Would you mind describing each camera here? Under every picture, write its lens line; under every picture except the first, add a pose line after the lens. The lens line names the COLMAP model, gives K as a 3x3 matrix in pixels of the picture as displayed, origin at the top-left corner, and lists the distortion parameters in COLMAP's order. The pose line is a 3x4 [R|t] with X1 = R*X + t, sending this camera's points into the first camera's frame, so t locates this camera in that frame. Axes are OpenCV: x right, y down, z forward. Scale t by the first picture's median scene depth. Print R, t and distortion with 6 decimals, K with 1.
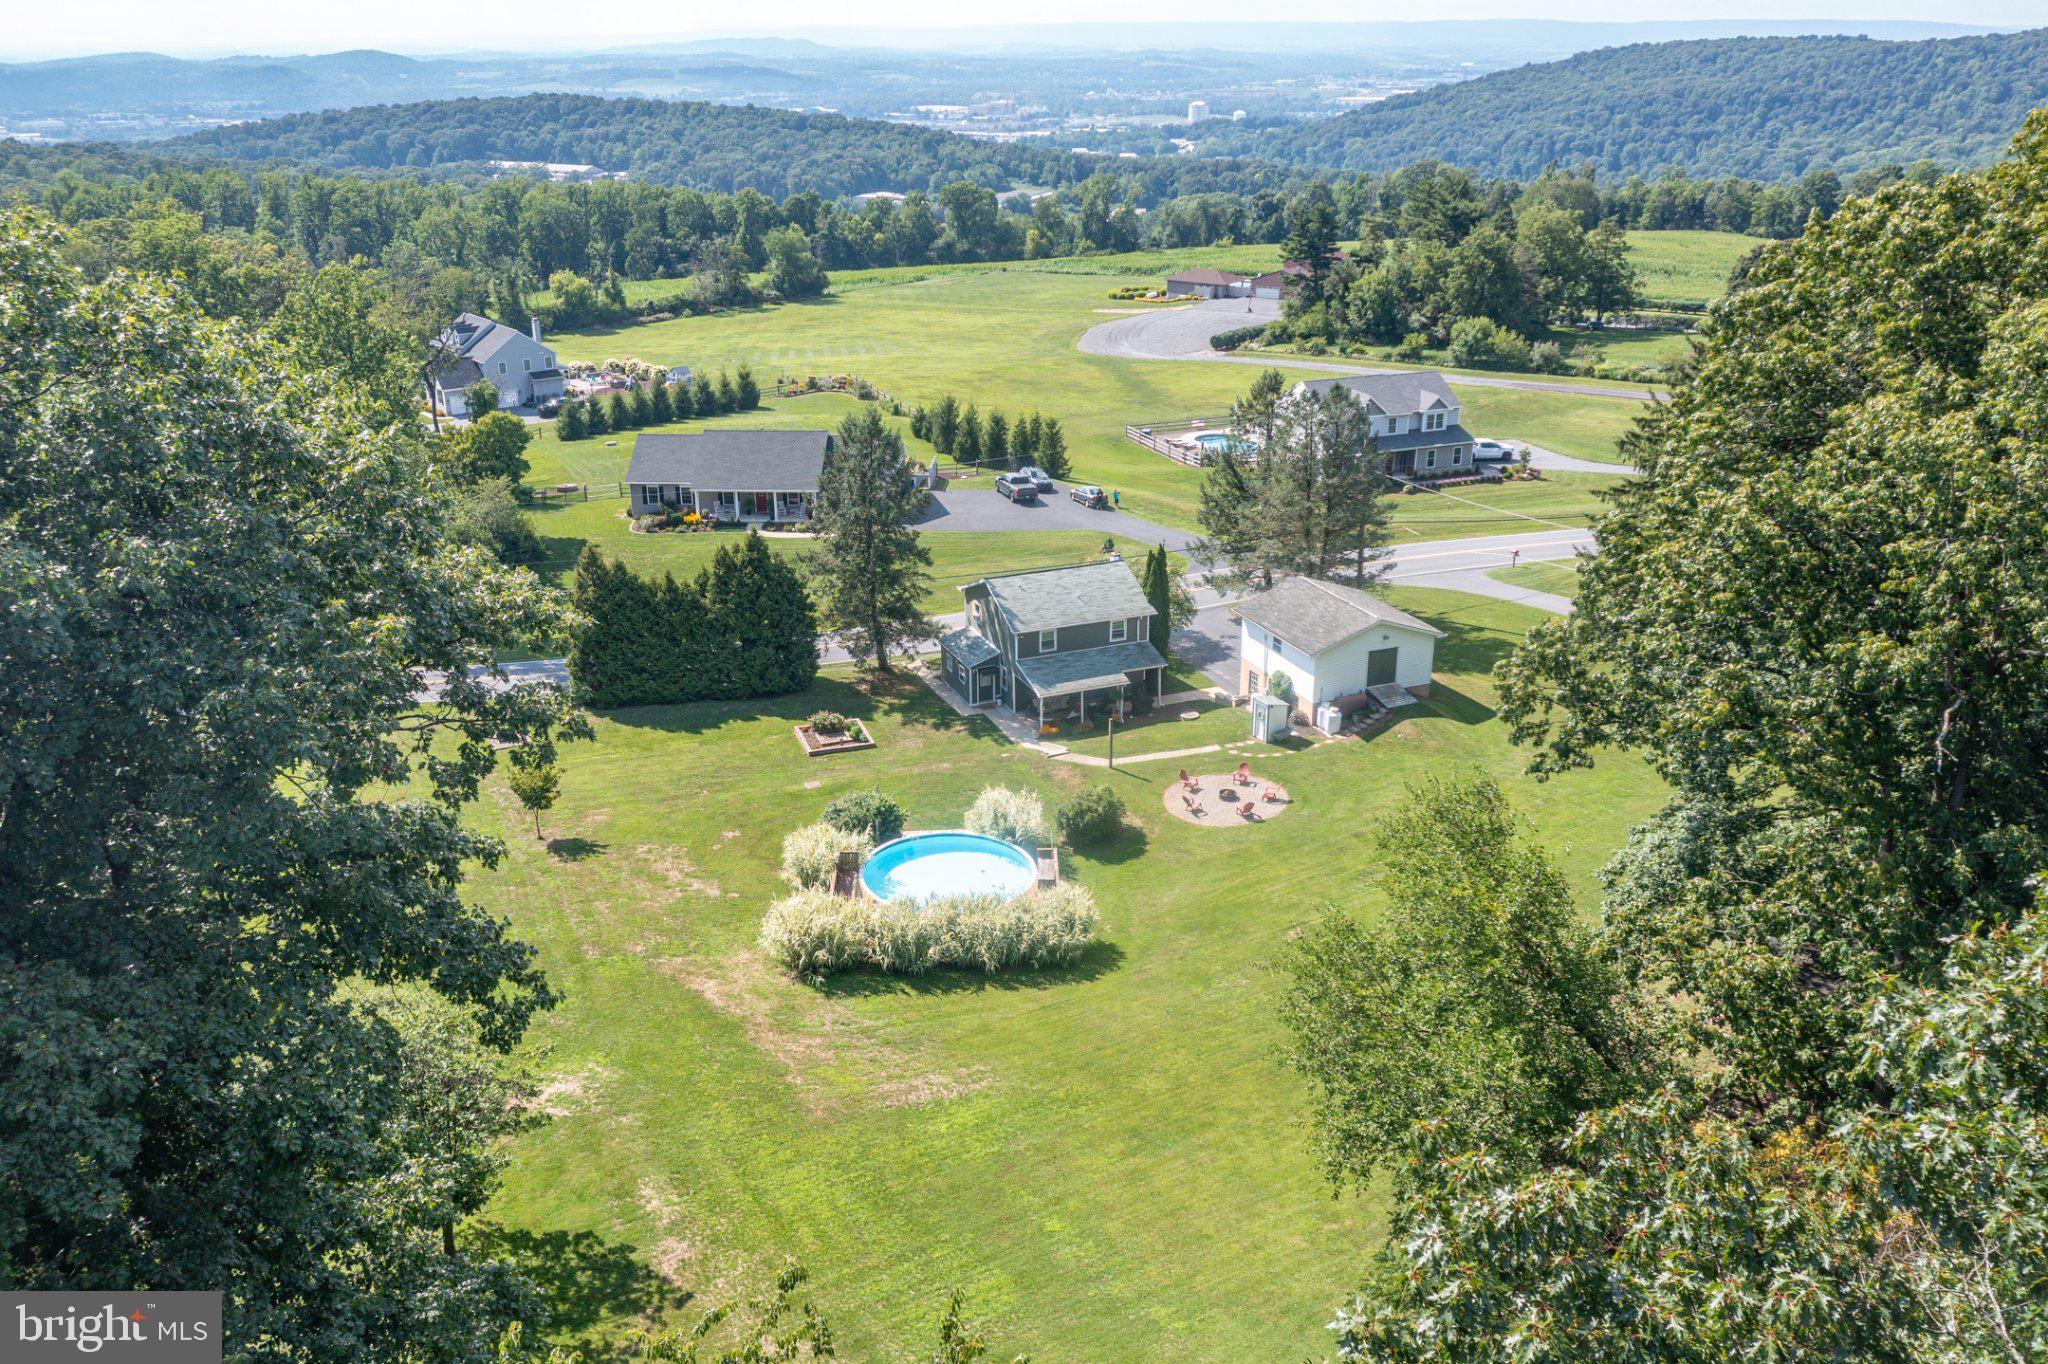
lens RADIAL K [[1645.2, 0, 1024.0], [0, 1645.2, 682.0], [0, 0, 1]] dist [0.005448, -0.001411]
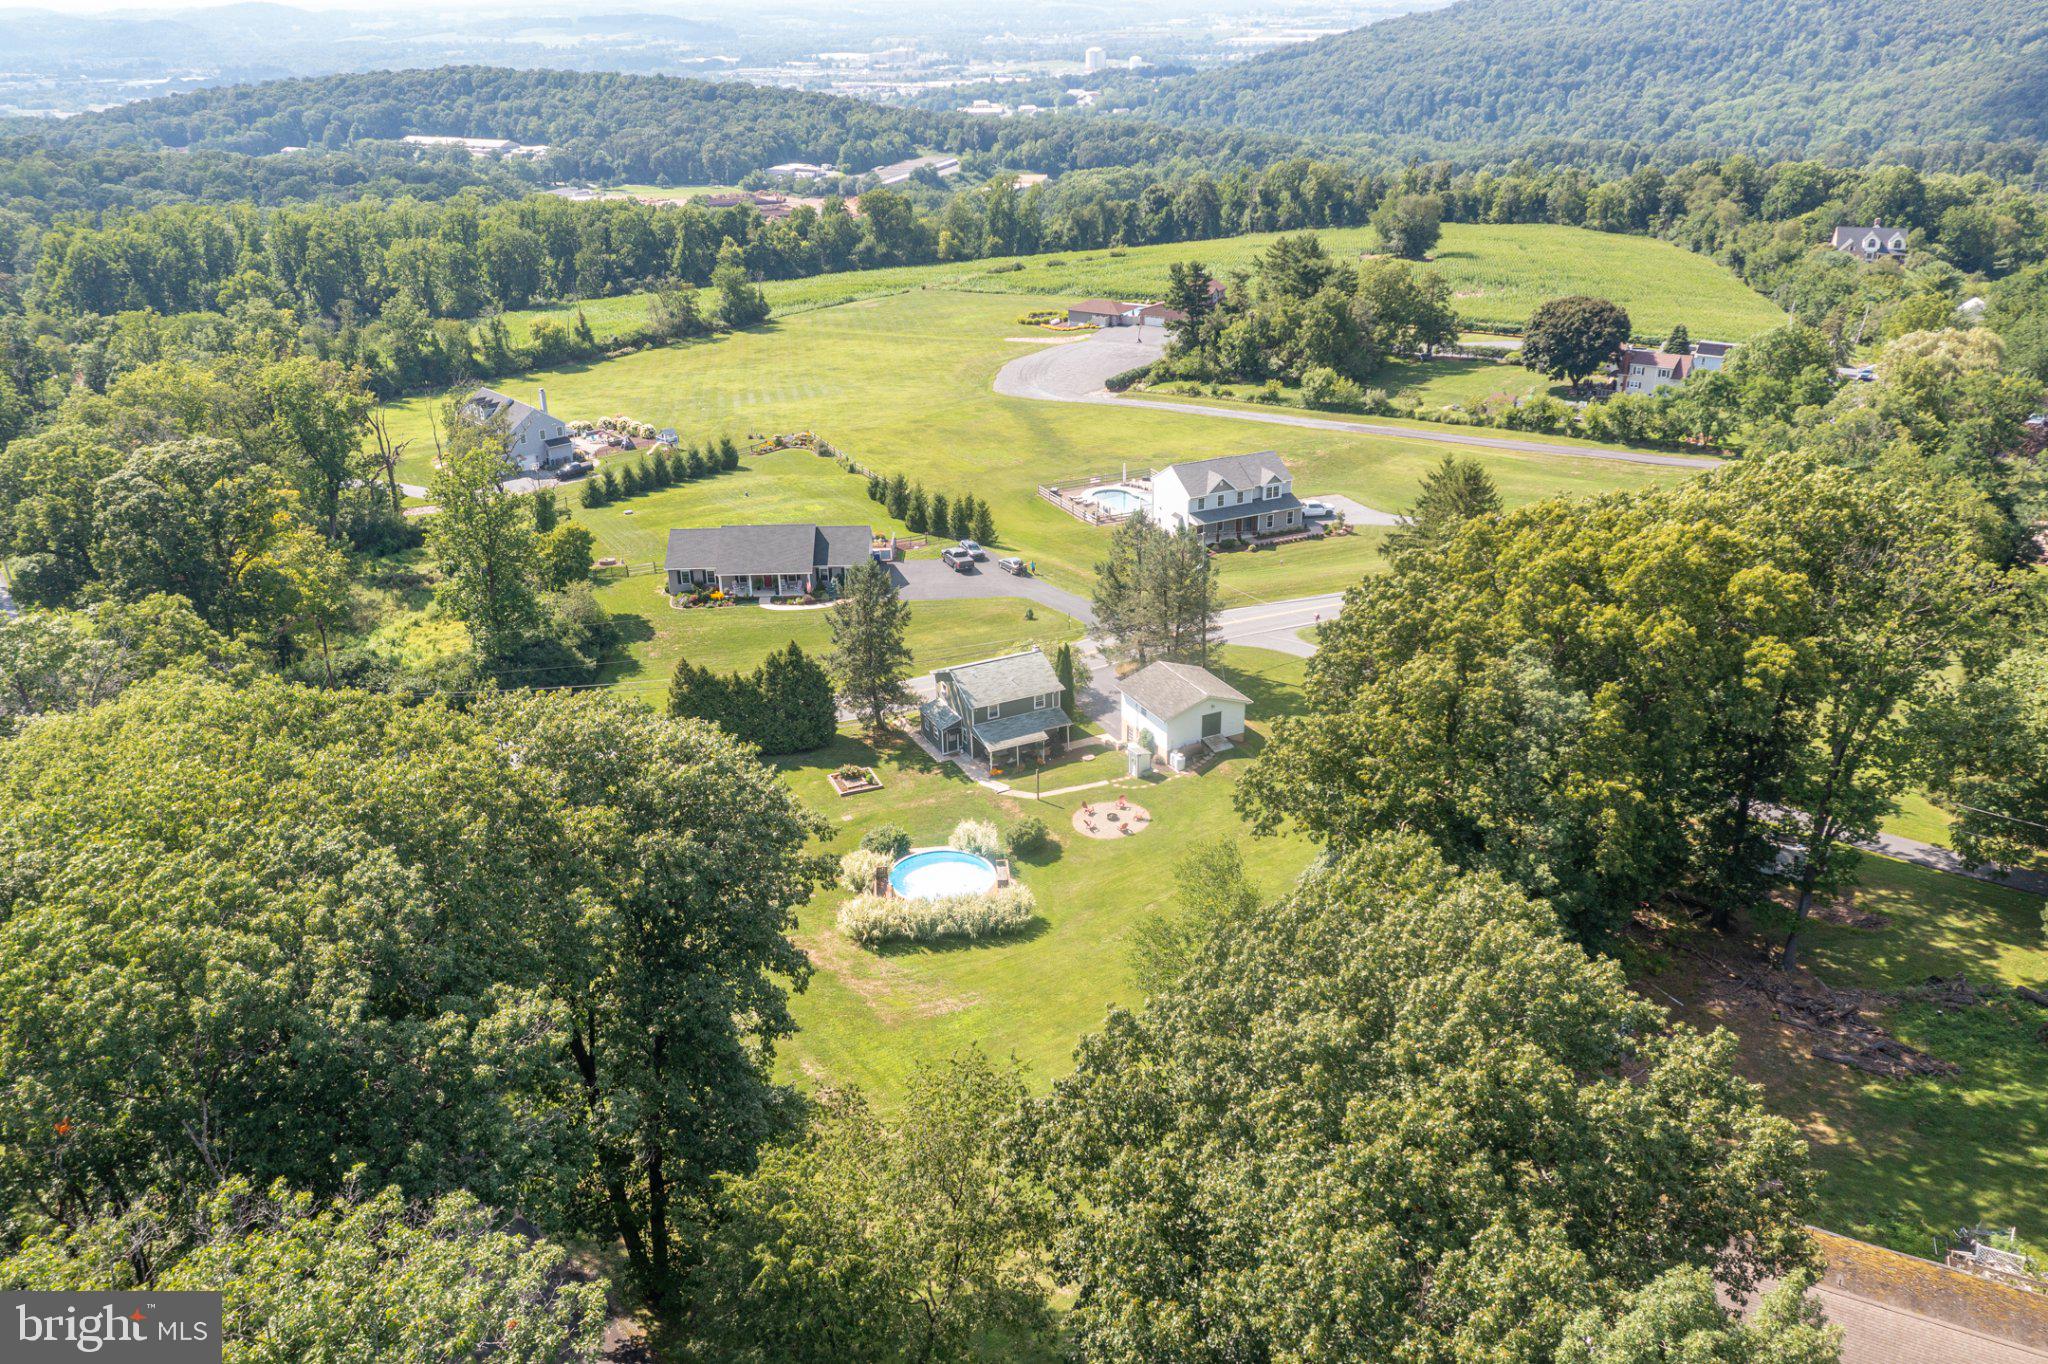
lens RADIAL K [[1645.2, 0, 1024.0], [0, 1645.2, 682.0], [0, 0, 1]] dist [0.005448, -0.001411]
pose [[0.998197, -0.033904, 0.049538, -0.017765], [0.031599, 0.998414, 0.046585, -0.068784], [-0.051038, -0.044935, 0.997685, -0.286514]]
